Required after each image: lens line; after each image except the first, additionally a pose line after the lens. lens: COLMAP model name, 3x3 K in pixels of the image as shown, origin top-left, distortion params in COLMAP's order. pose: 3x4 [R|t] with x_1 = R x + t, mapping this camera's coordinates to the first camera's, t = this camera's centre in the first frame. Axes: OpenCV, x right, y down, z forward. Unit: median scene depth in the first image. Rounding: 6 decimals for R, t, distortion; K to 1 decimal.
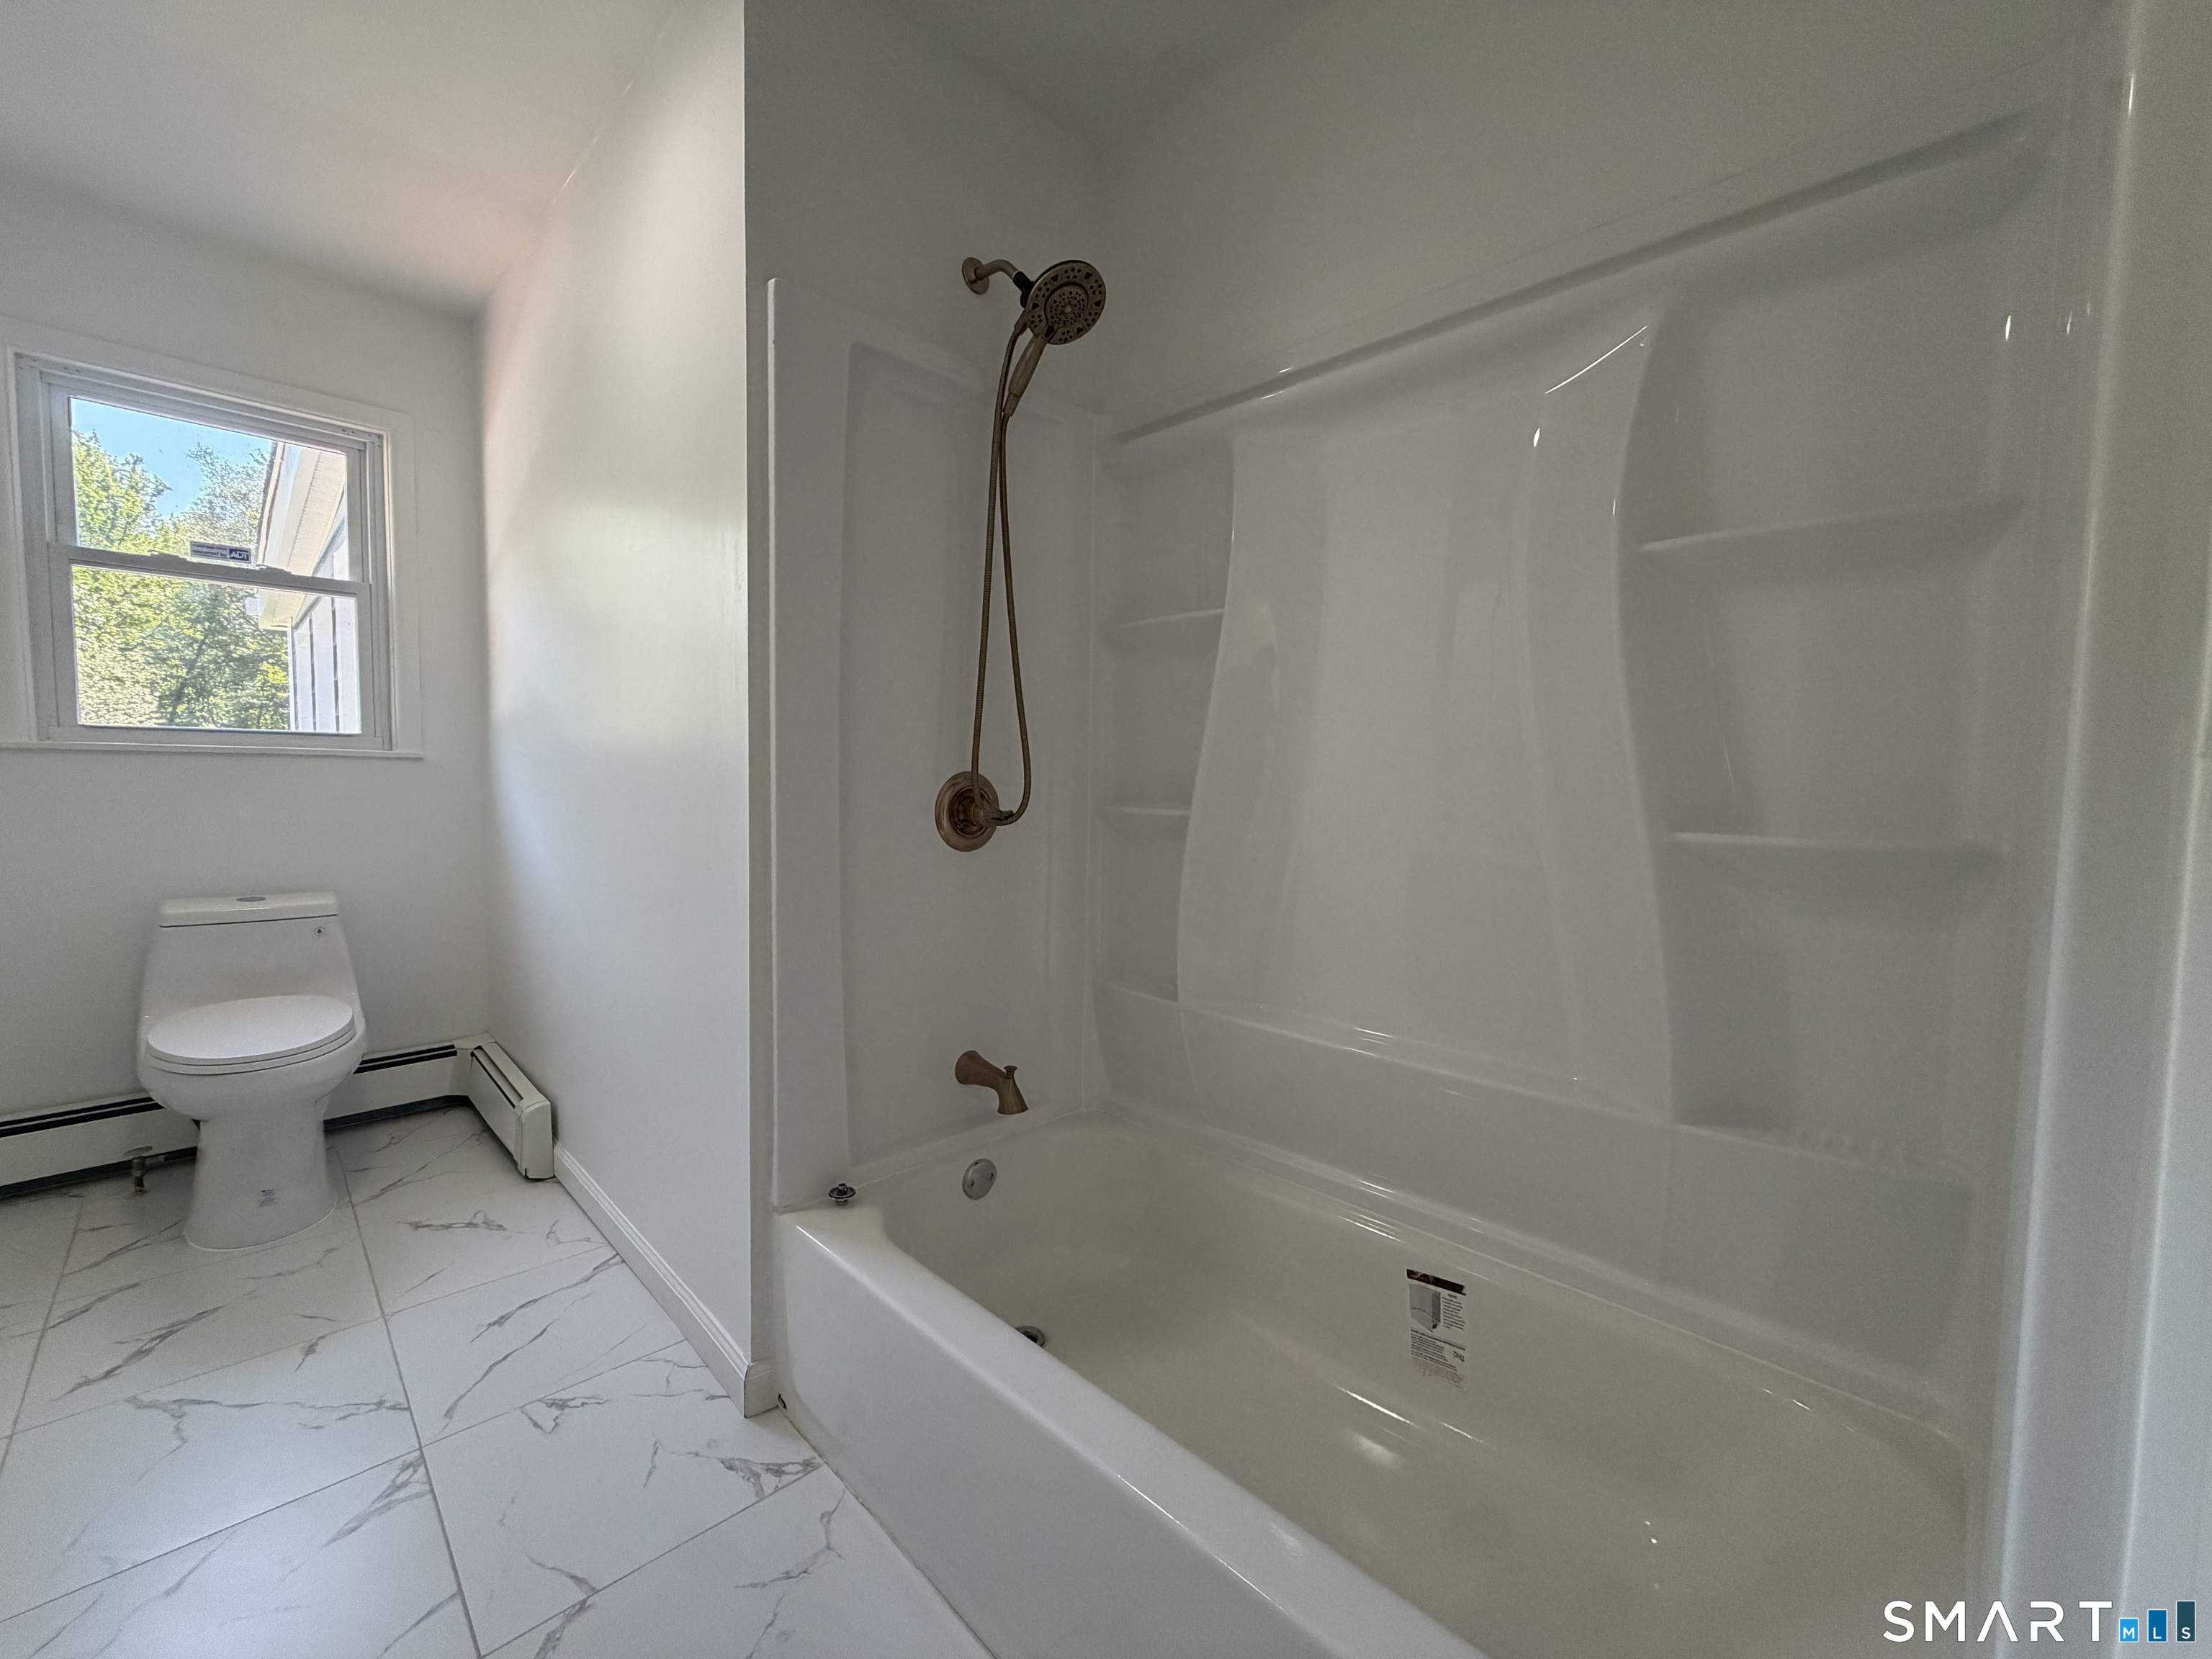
lens RADIAL K [[880.2, 0, 1097.5], [0, 880.2, 828.5], [0, 0, 1]] dist [-0.001840, 0.000209]
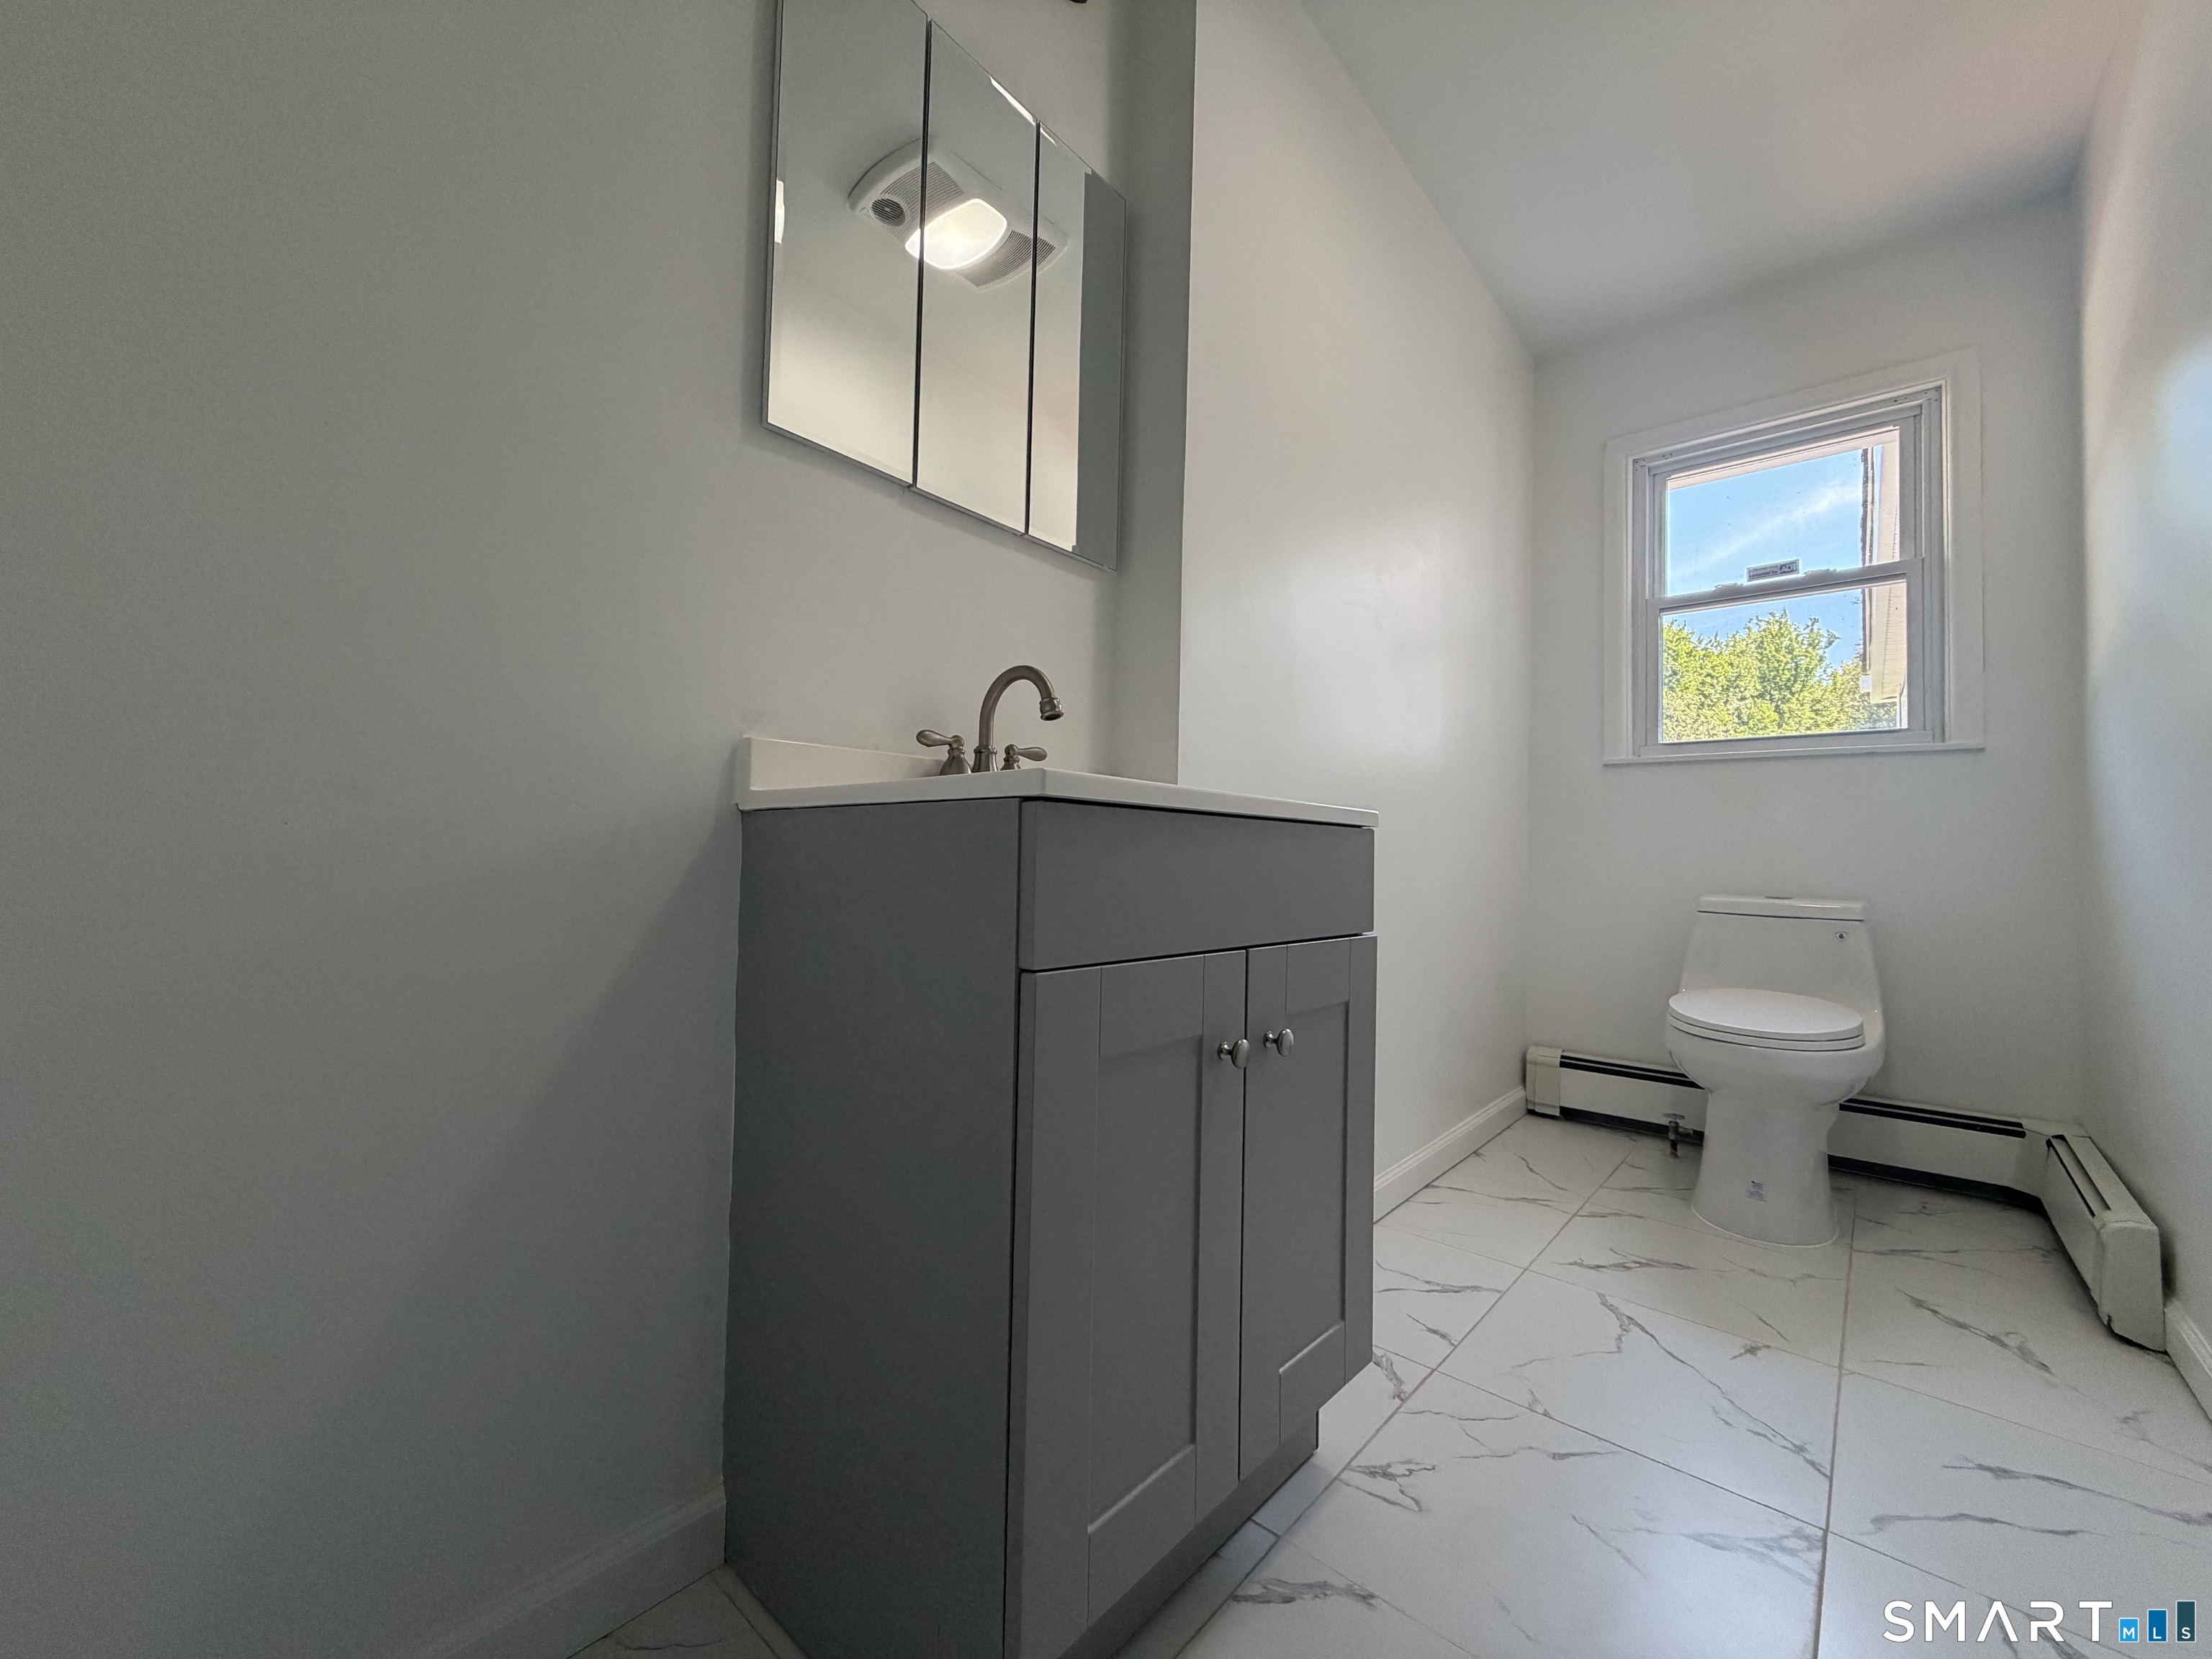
lens RADIAL K [[880.2, 0, 1098.0], [0, 880.2, 825.4], [0, 0, 1]] dist [-0.001840, 0.000209]
pose [[0.058927, -0.059862, -0.996466, -0.019870], [-0.091196, 0.993703, -0.065089, 0.132997], [0.994088, 0.094709, 0.053096, 0.178587]]
